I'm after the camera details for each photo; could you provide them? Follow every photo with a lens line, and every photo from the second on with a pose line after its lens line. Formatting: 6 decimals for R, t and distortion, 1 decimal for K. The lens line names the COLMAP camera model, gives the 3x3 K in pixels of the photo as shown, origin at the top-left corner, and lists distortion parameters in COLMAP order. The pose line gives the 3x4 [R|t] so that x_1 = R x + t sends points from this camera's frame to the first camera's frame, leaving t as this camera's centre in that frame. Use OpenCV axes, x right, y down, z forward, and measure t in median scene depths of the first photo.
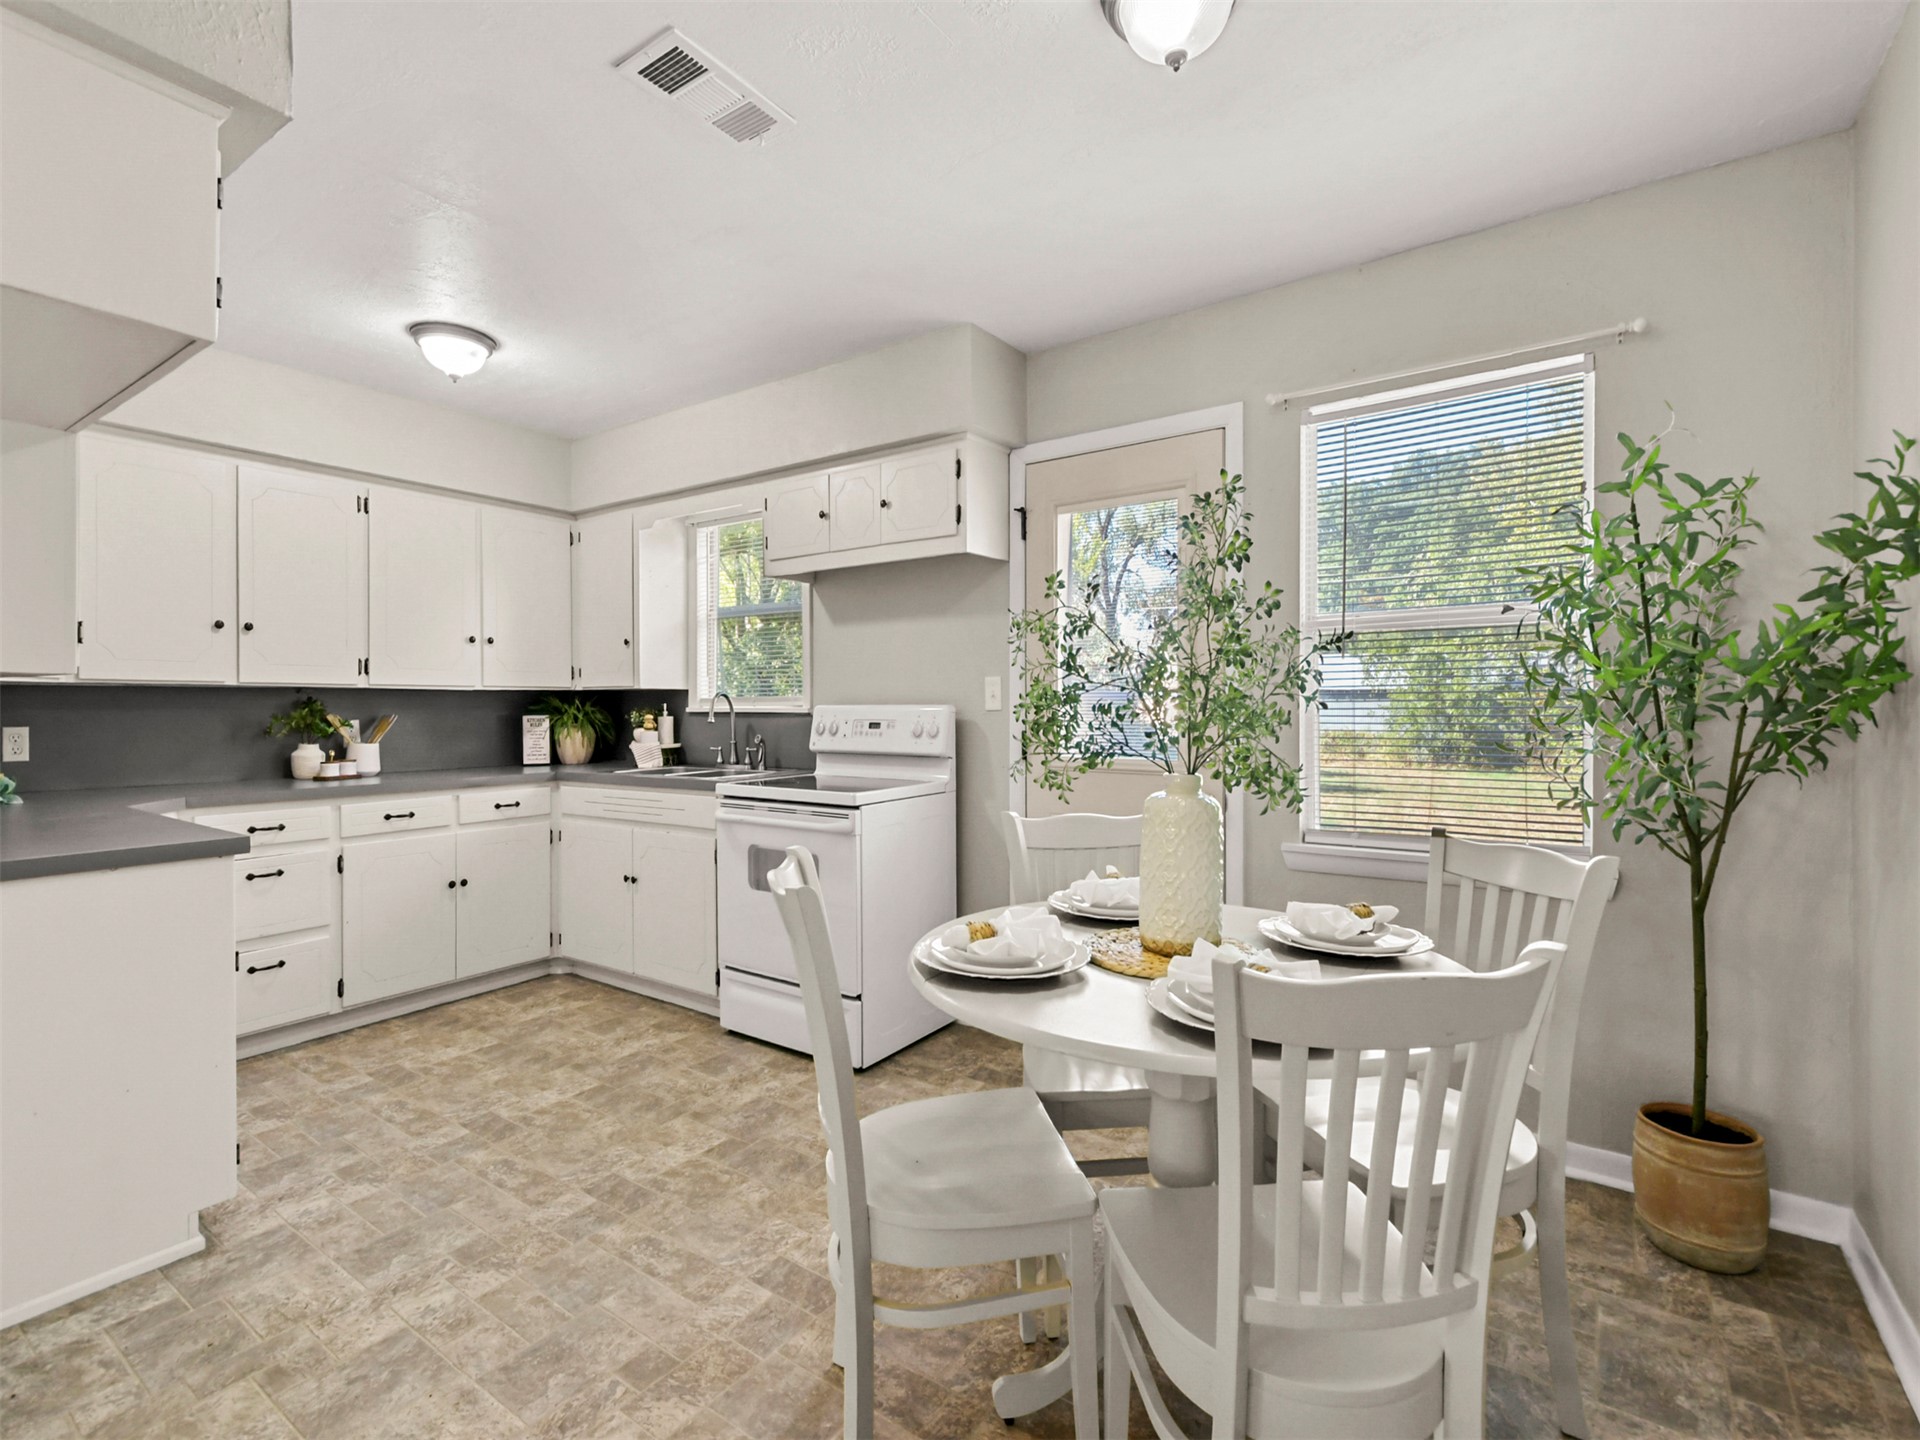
lens RADIAL K [[884.7, 0, 957.1], [0, 884.7, 713.5], [0, 0, 1]] dist [0.010872, -0.000750]
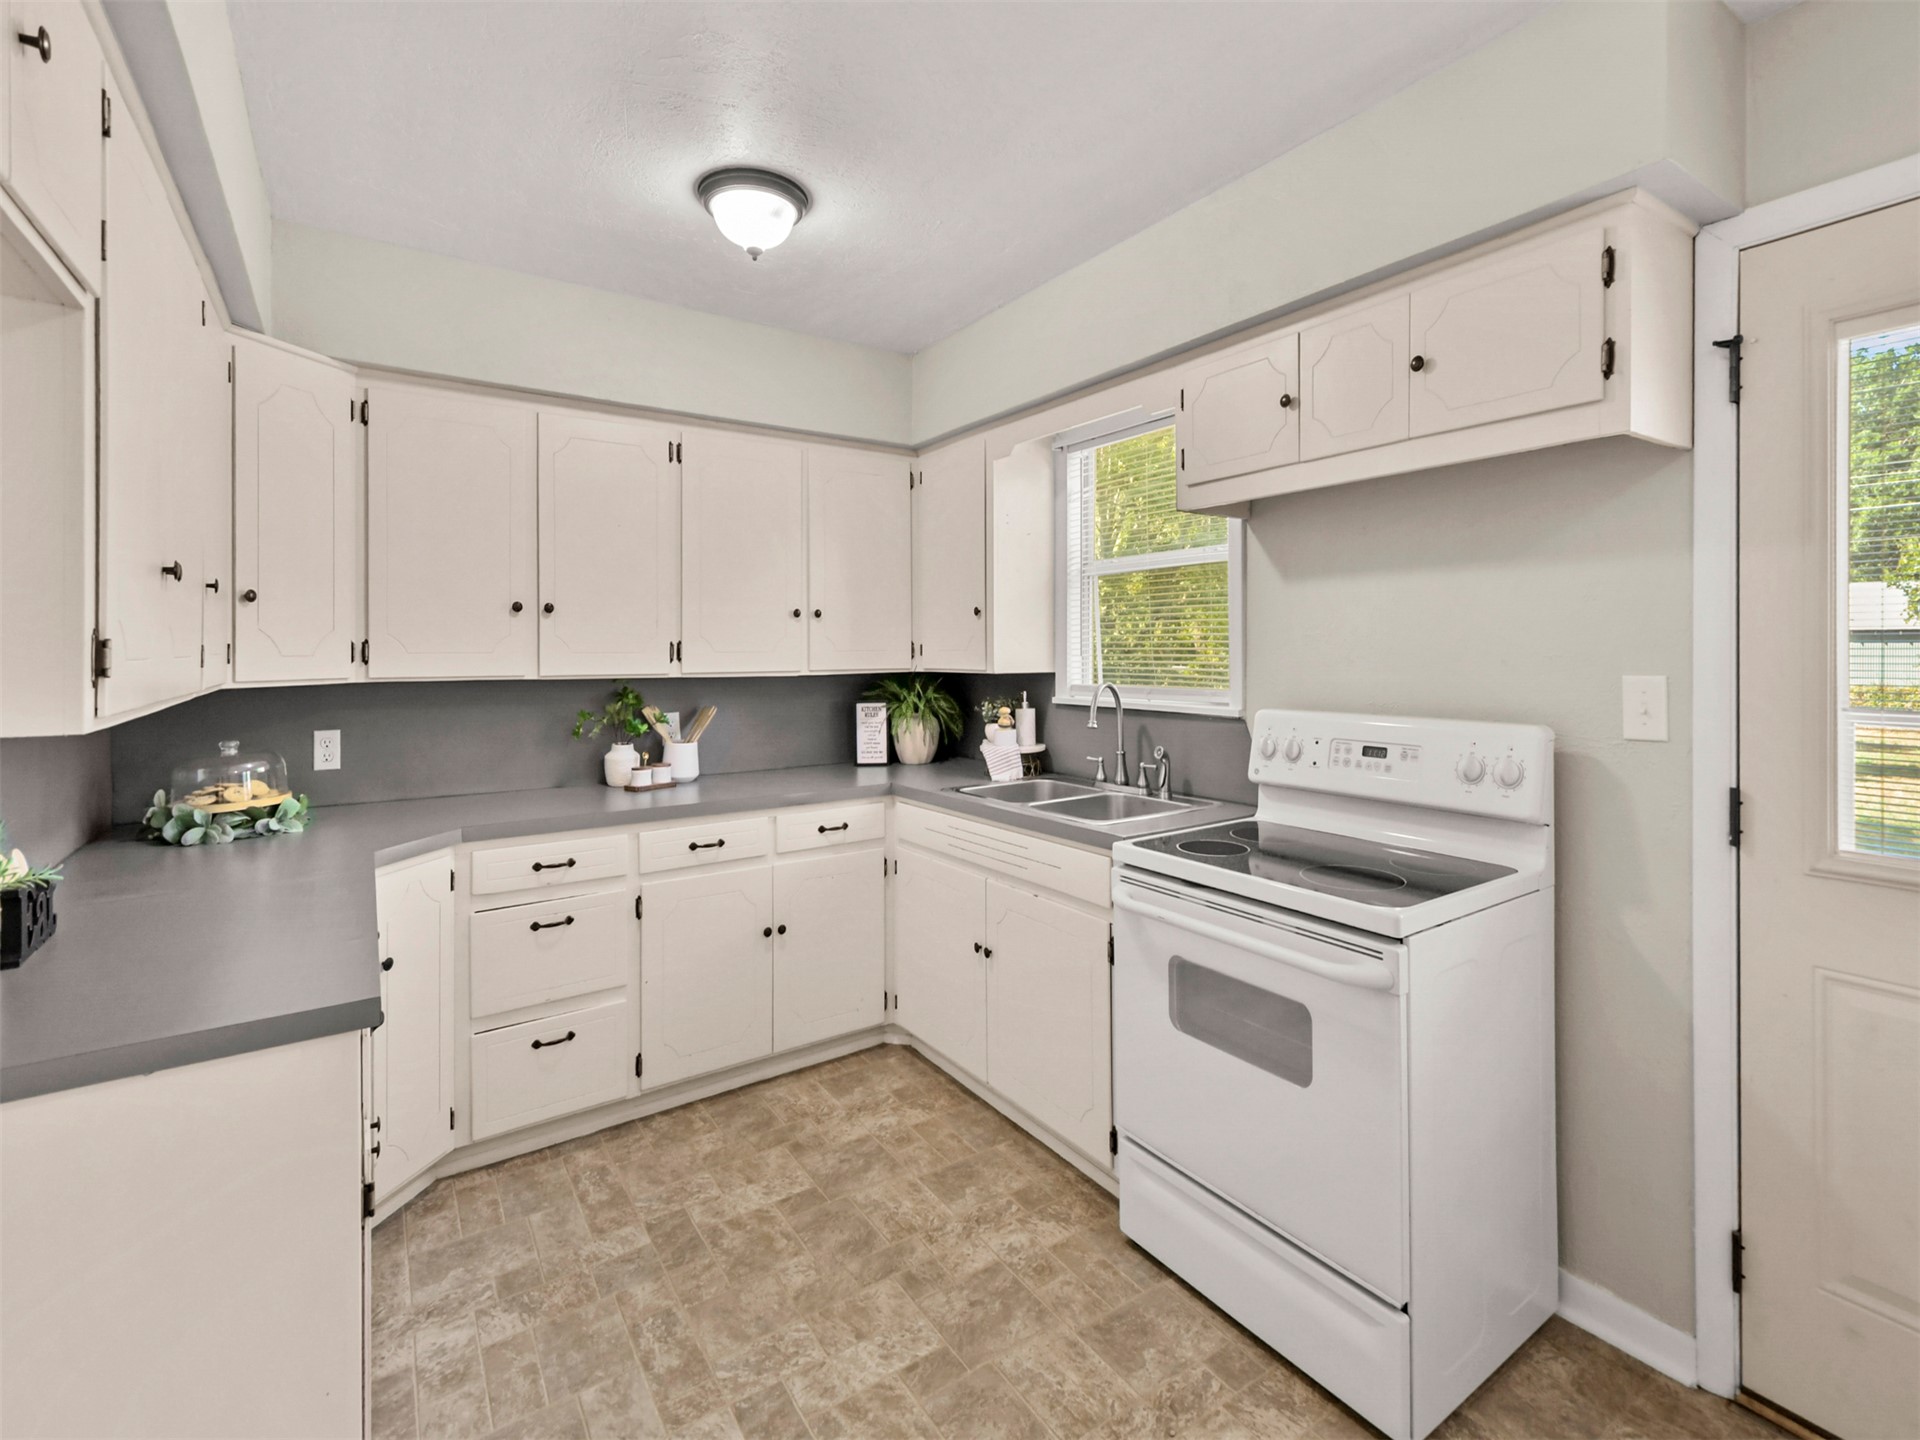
lens RADIAL K [[878.1, 0, 958.3], [0, 878.1, 653.3], [0, 0, 1]] dist [0.015760, -0.000627]
pose [[0.932398, -0.000119, -0.361433, -0.135022], [-0.001699, 0.999987, -0.004711, -0.047370], [0.361430, 0.005006, 0.932386, 0.340840]]
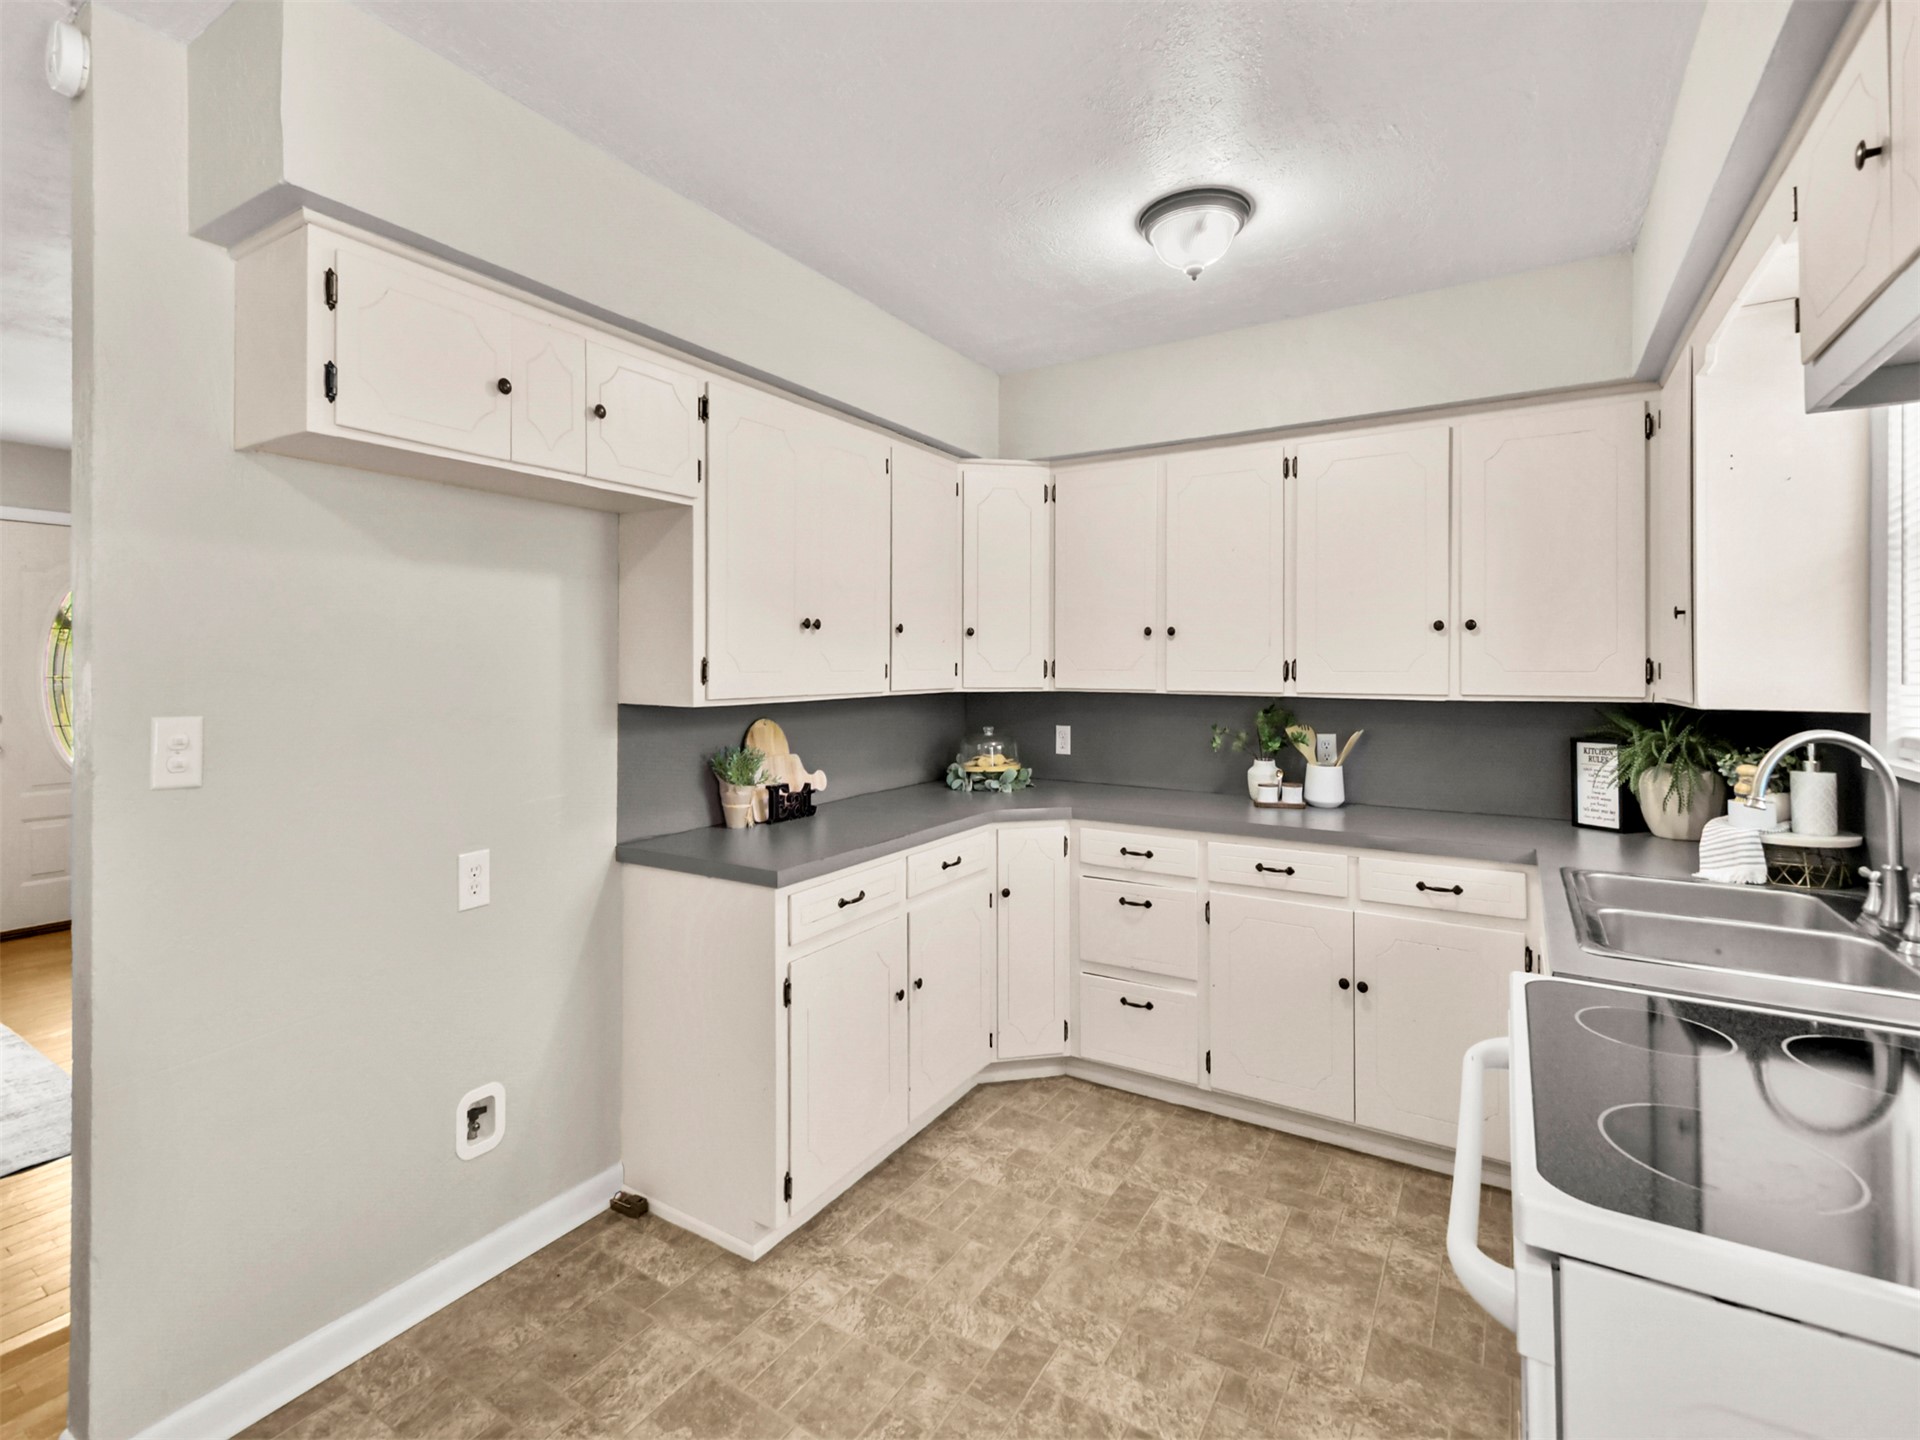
lens RADIAL K [[888.6, 0, 957.5], [0, 888.6, 668.3], [0, 0, 1]] dist [0.010513, -0.000941]
pose [[0.055167, 0.001644, -0.998476, 0.111829], [-0.013851, 0.999904, 0.000881, -0.050801], [0.998381, 0.013781, 0.055185, 0.652727]]
